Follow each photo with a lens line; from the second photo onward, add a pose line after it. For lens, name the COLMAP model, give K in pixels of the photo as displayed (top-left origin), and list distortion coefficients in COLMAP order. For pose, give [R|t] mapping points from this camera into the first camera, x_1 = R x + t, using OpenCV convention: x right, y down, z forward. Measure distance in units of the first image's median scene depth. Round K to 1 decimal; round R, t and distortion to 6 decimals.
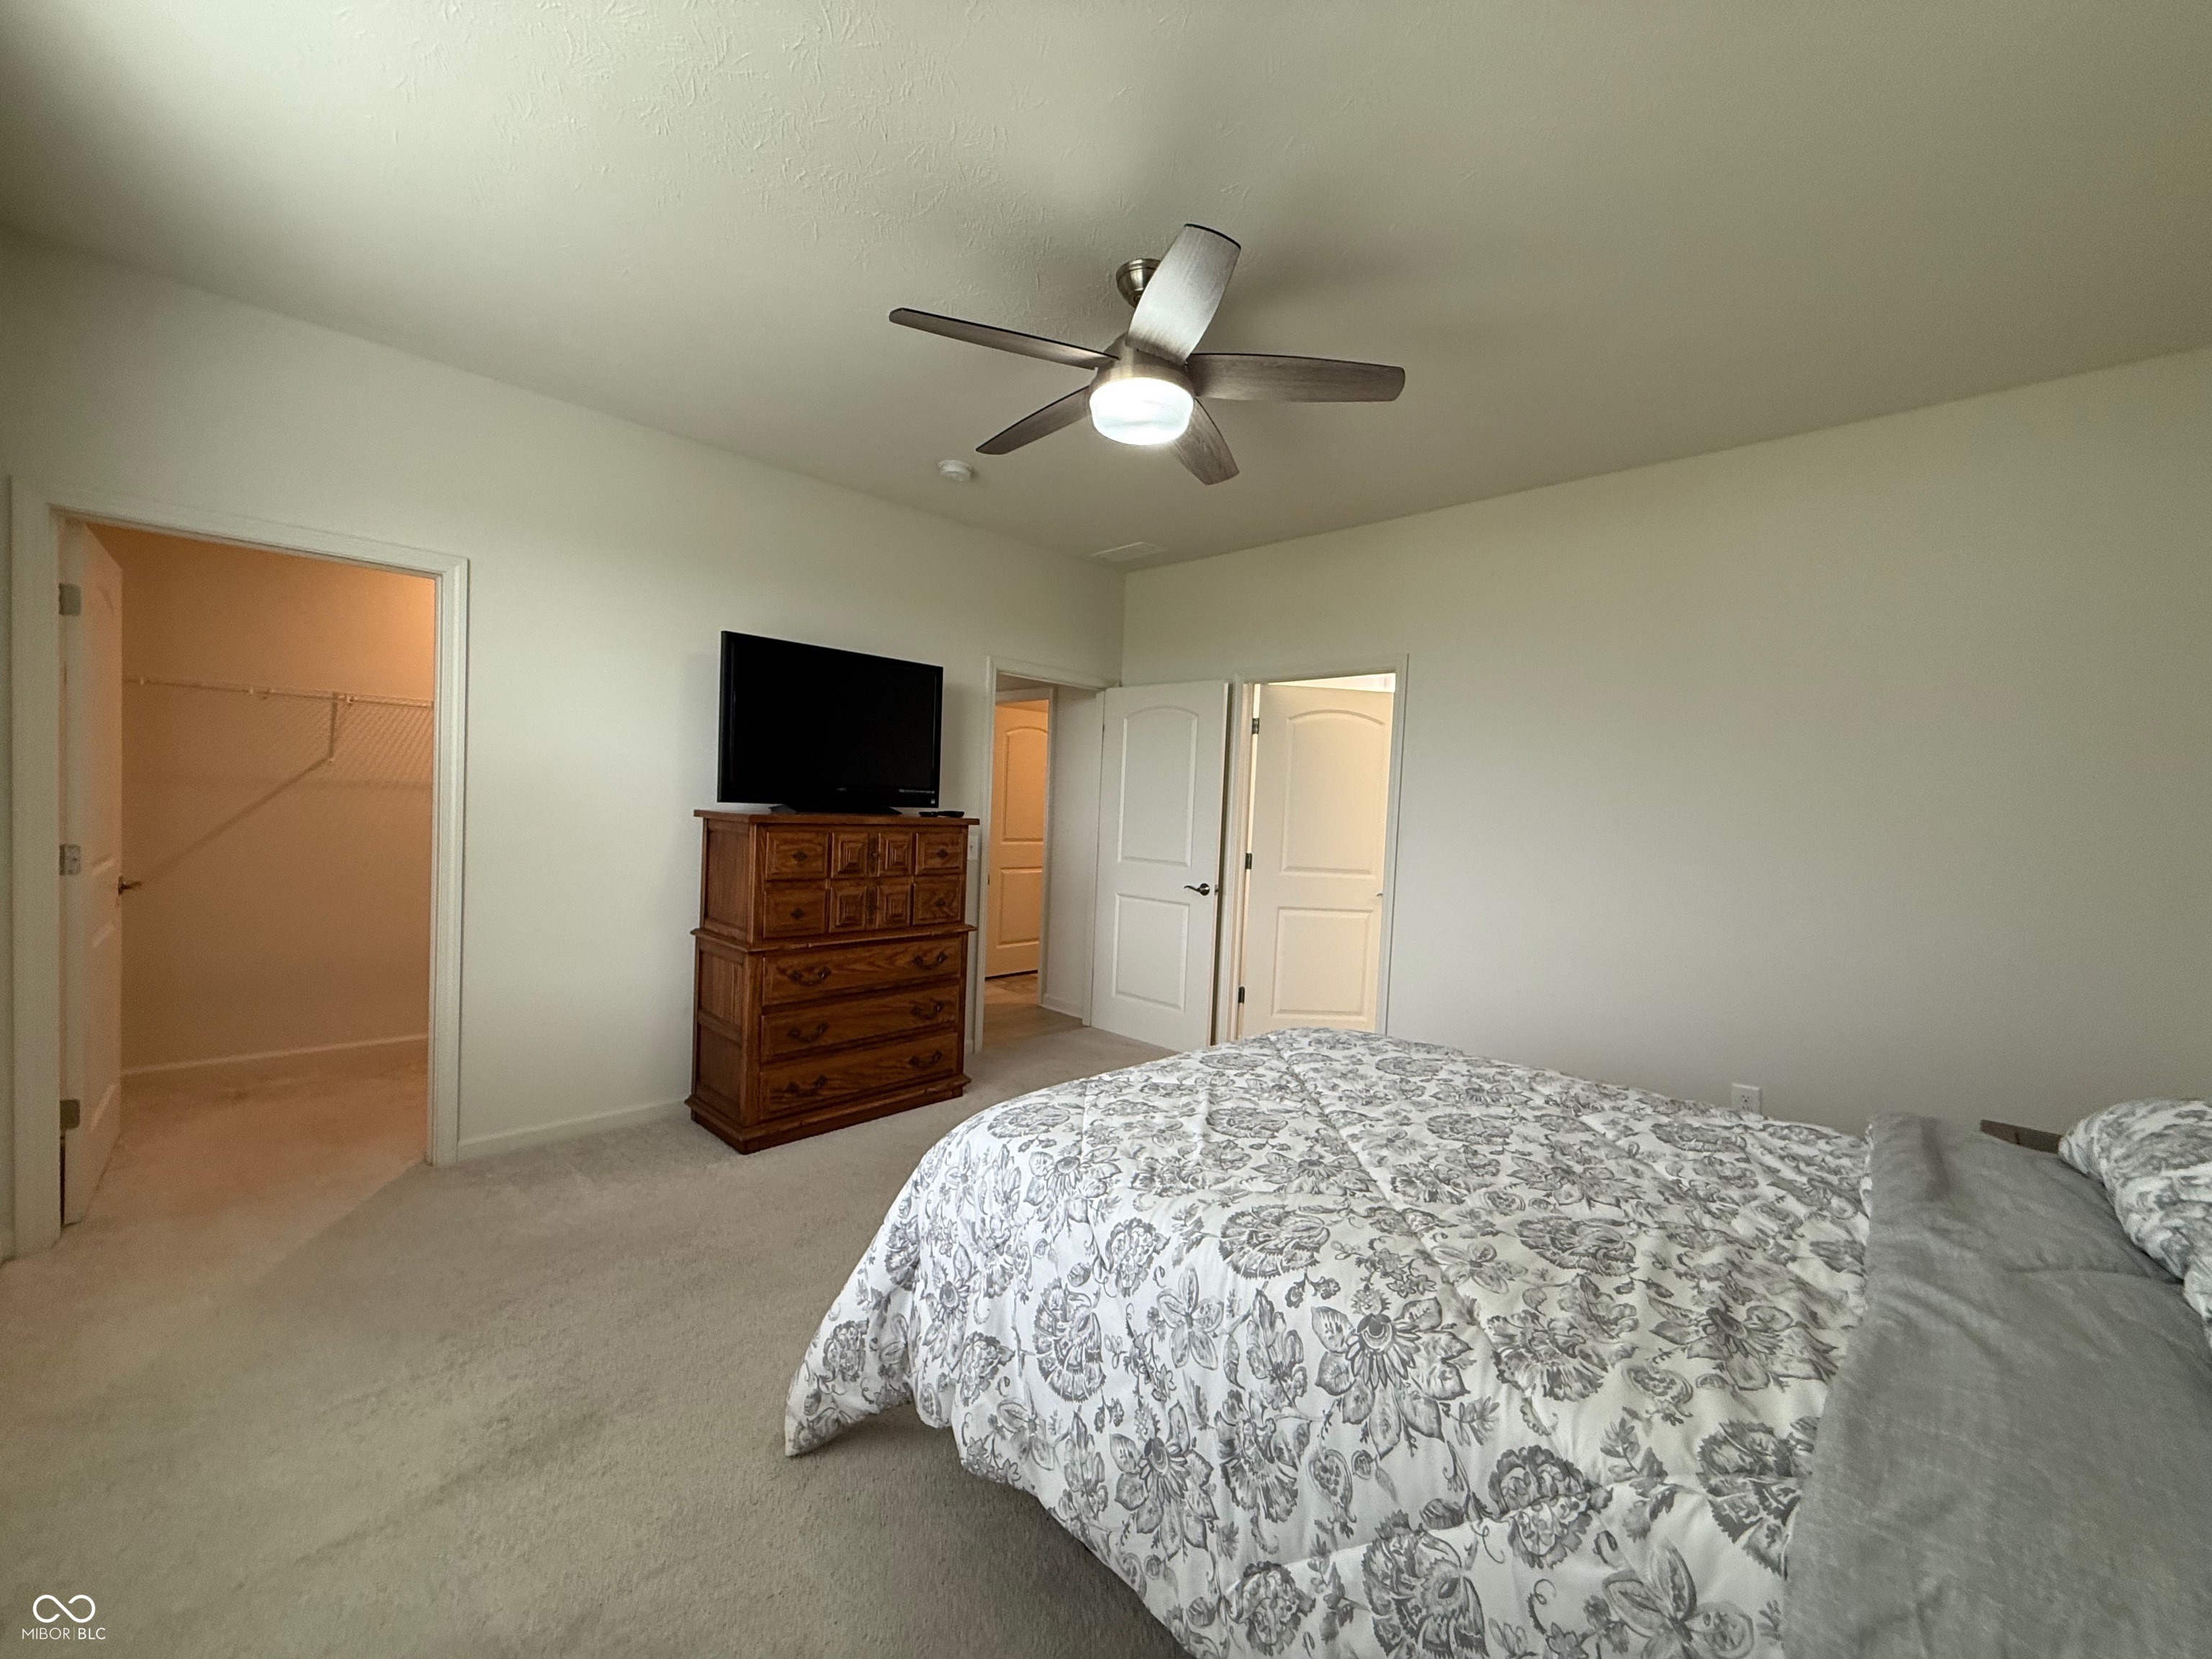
lens RADIAL K [[894.5, 0, 1106.0], [0, 894.5, 829.5], [0, 0, 1]] dist [-0.000034, -0.000006]
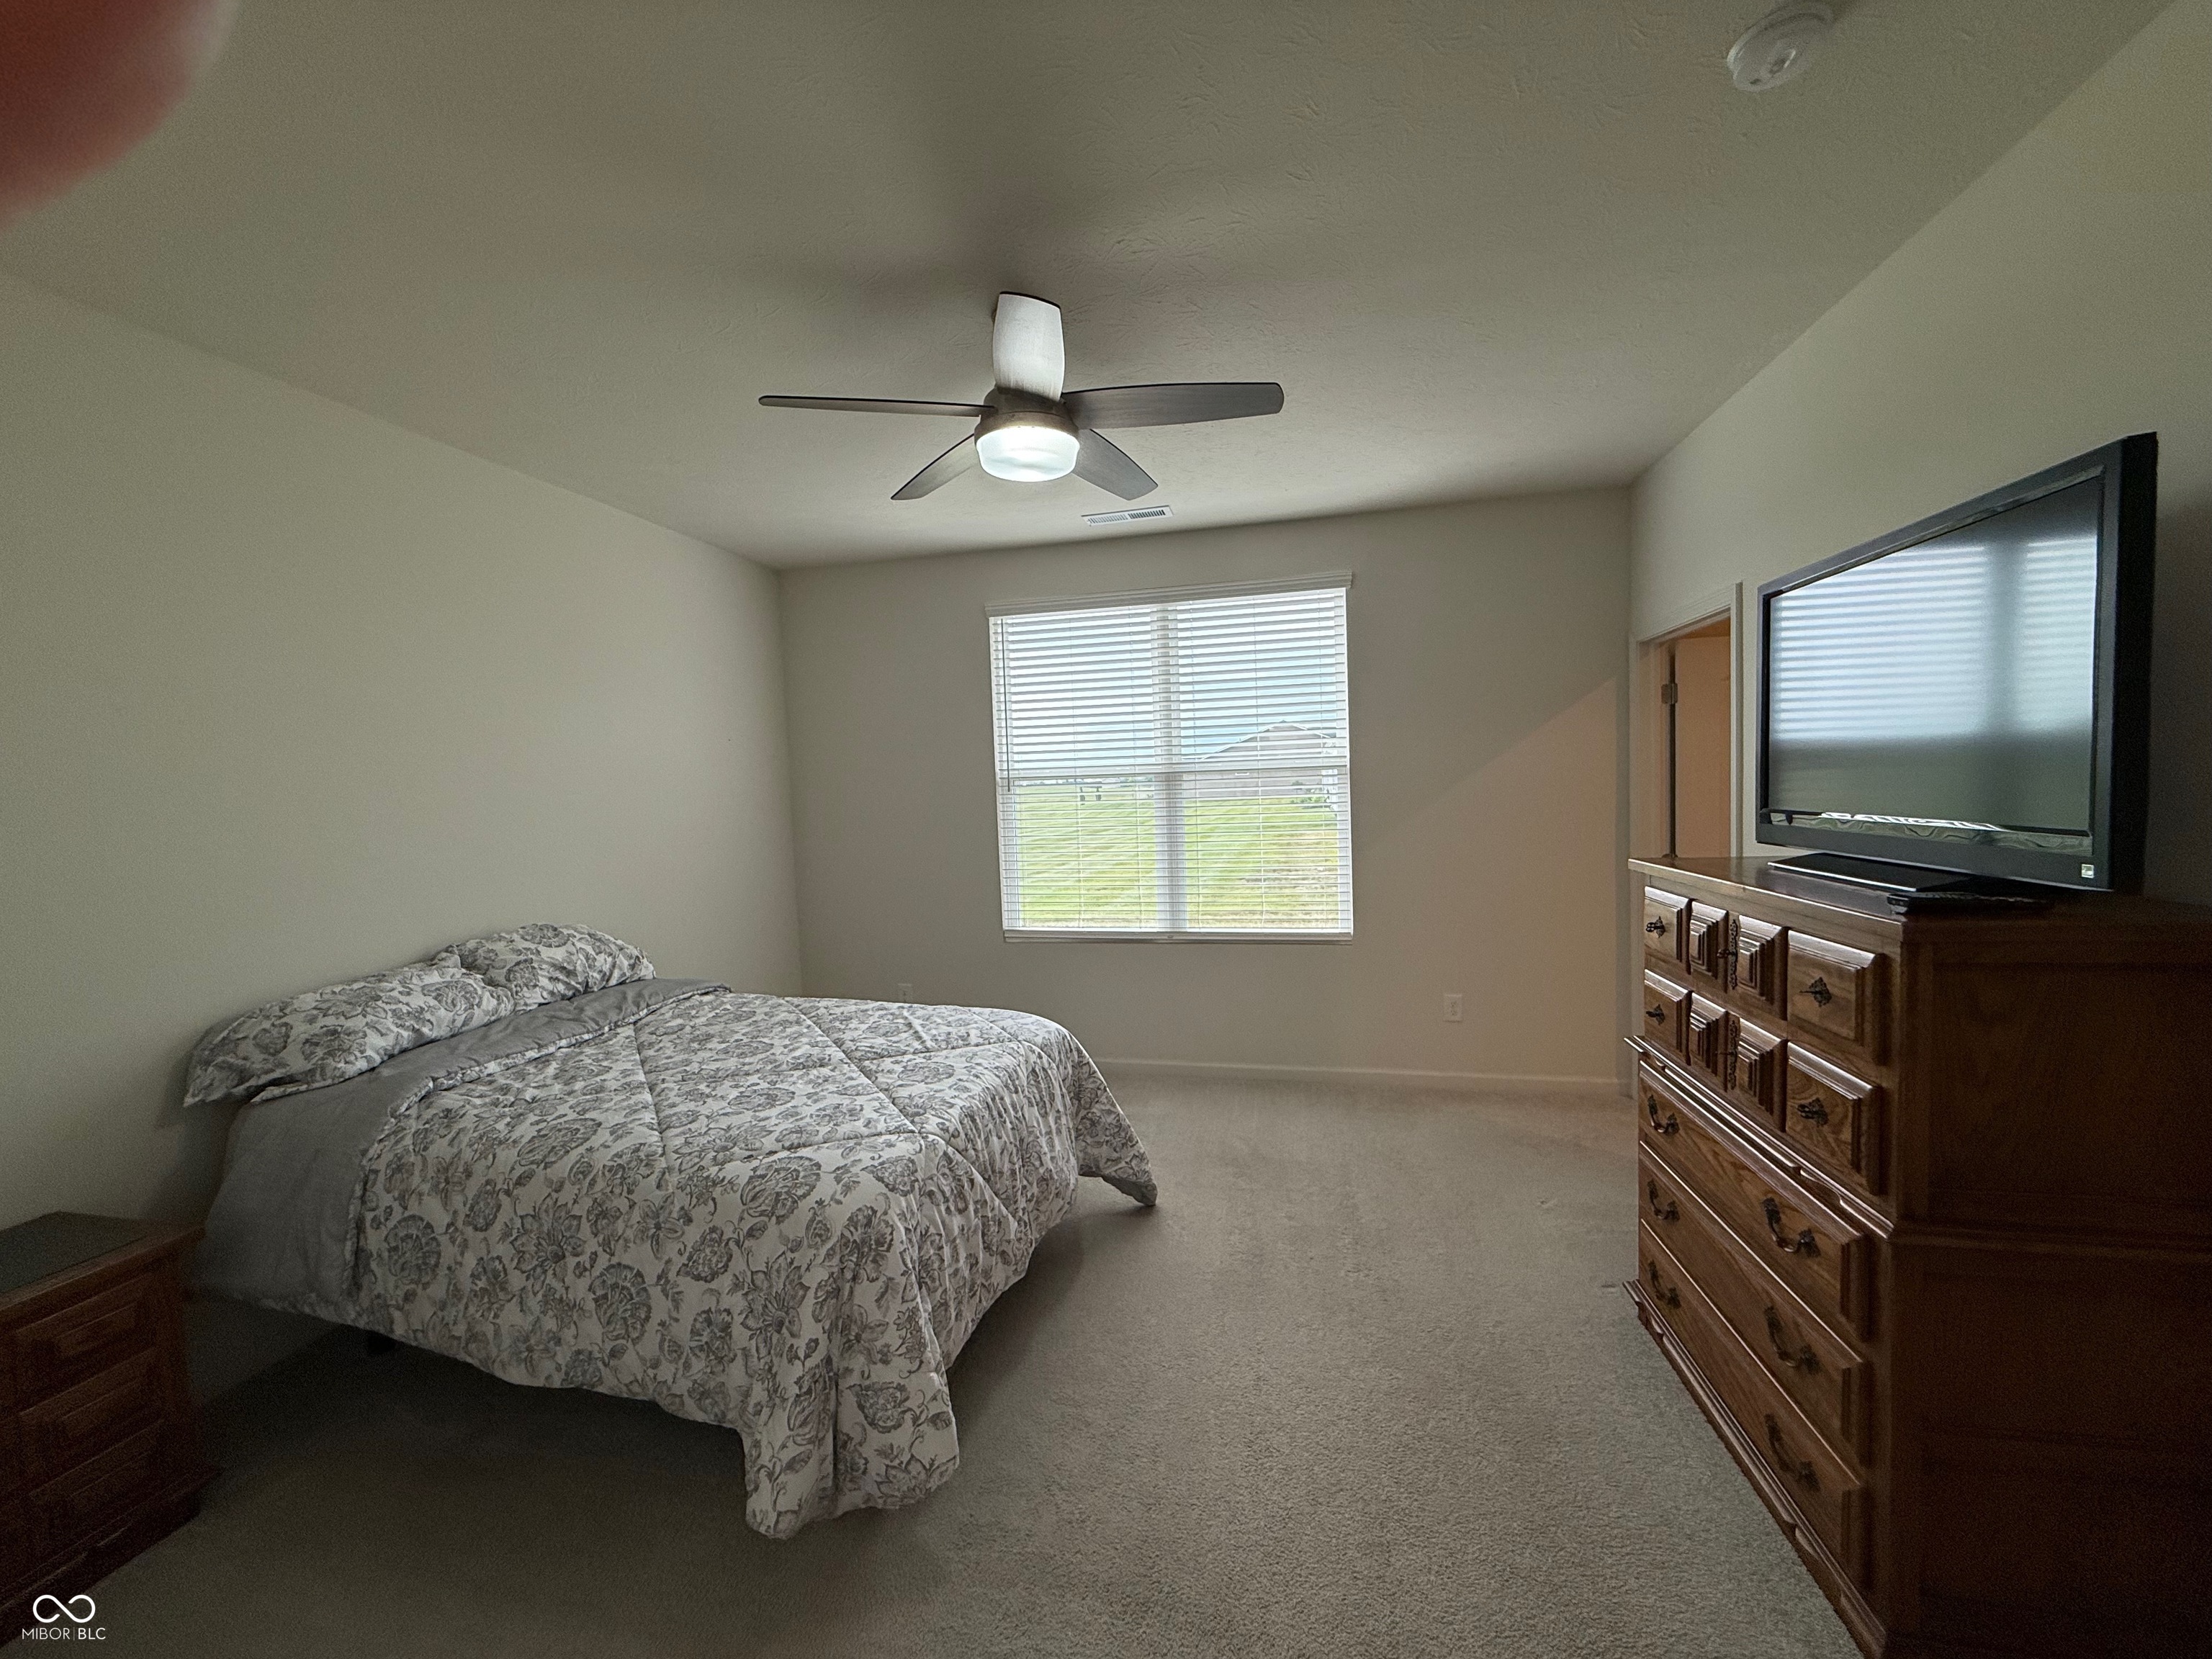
lens RADIAL K [[894.5, 0, 1106.0], [0, 894.5, 829.5], [0, 0, 1]] dist [-0.000034, -0.000006]
pose [[-0.852512, 0.017571, -0.522412, 0.553886], [-0.012766, 0.998437, 0.054415, -0.113800], [0.522552, 0.053059, -0.850955, 2.147491]]
